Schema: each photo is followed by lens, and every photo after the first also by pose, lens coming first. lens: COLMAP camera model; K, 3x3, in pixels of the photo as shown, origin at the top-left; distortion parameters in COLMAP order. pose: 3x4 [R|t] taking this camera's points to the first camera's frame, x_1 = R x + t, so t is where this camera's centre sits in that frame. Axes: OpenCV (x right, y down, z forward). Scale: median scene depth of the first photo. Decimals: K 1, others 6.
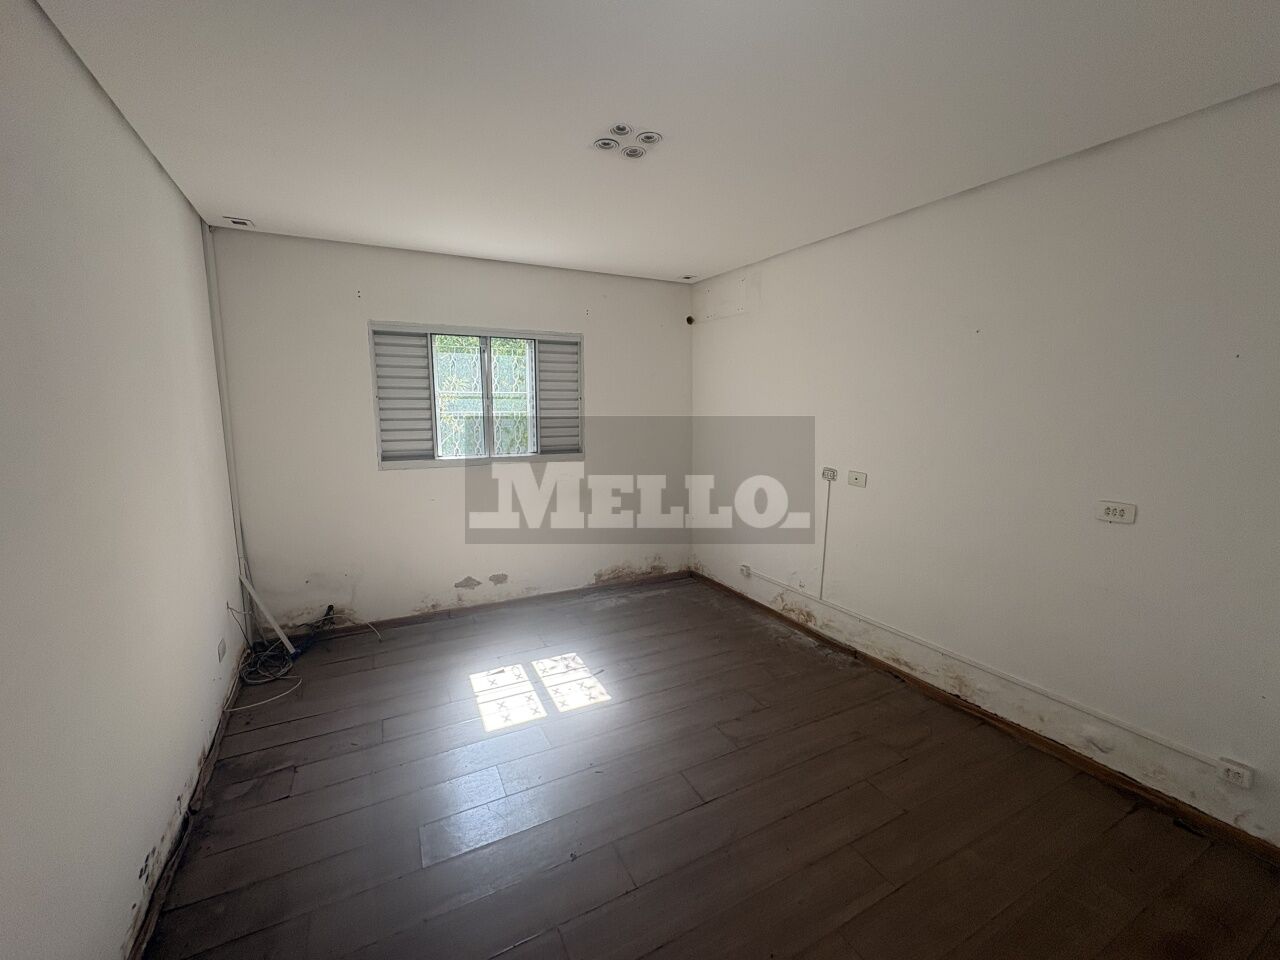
lens RADIAL K [[513.1, 0, 640.9], [0, 513.1, 480.6], [0, 0, 1]] dist [0.002725, -0.000672]
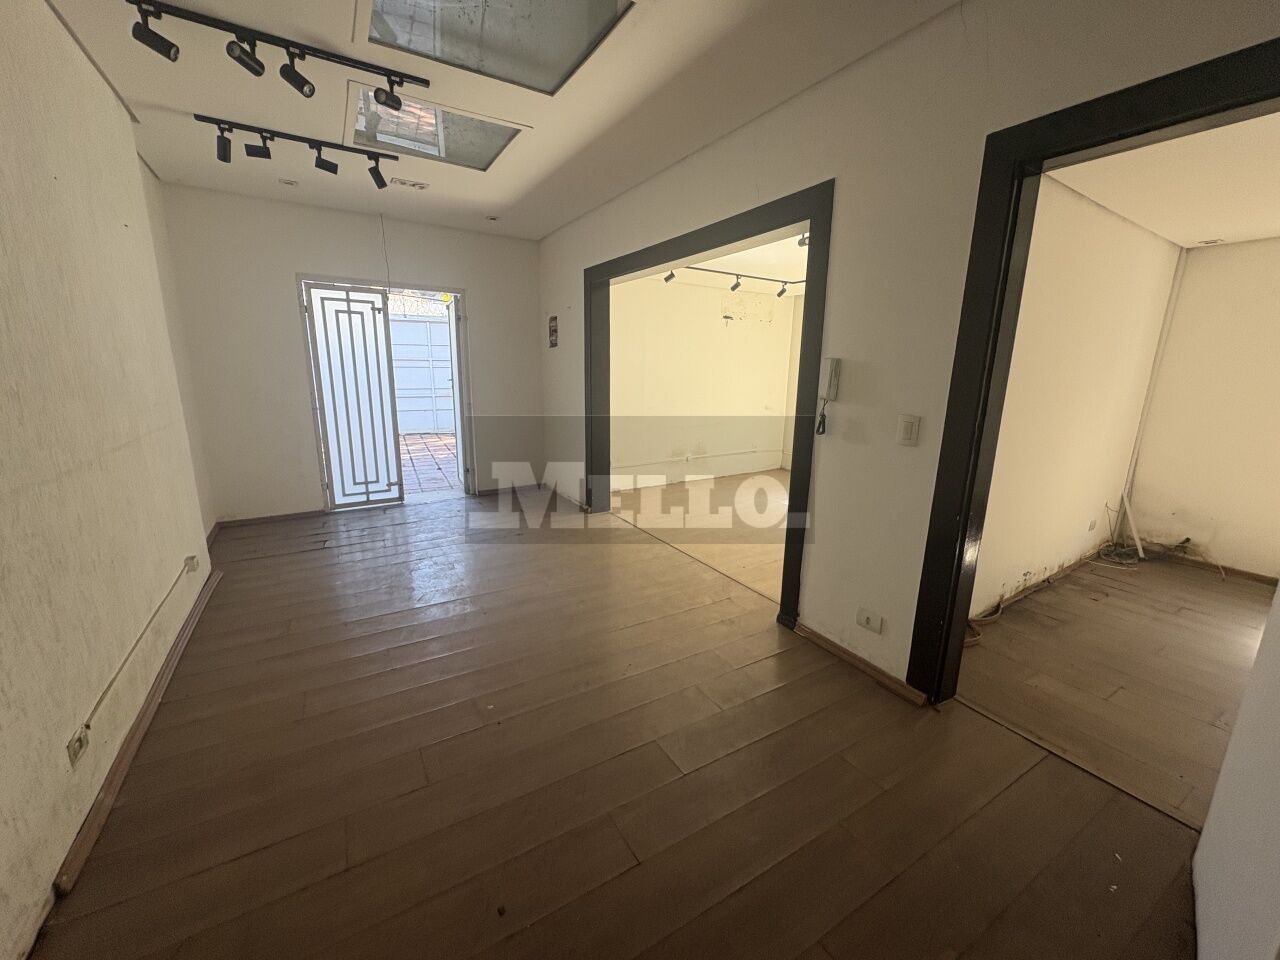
lens RADIAL K [[513.1, 0, 638.9], [0, 513.1, 479.9], [0, 0, 1]] dist [0.002725, -0.000672]
pose [[0.068226, 0.217828, -0.973600, 0.511402], [-0.166109, 0.964732, 0.204204, 0.077883], [0.983744, 0.147792, 0.102003, -0.479550]]
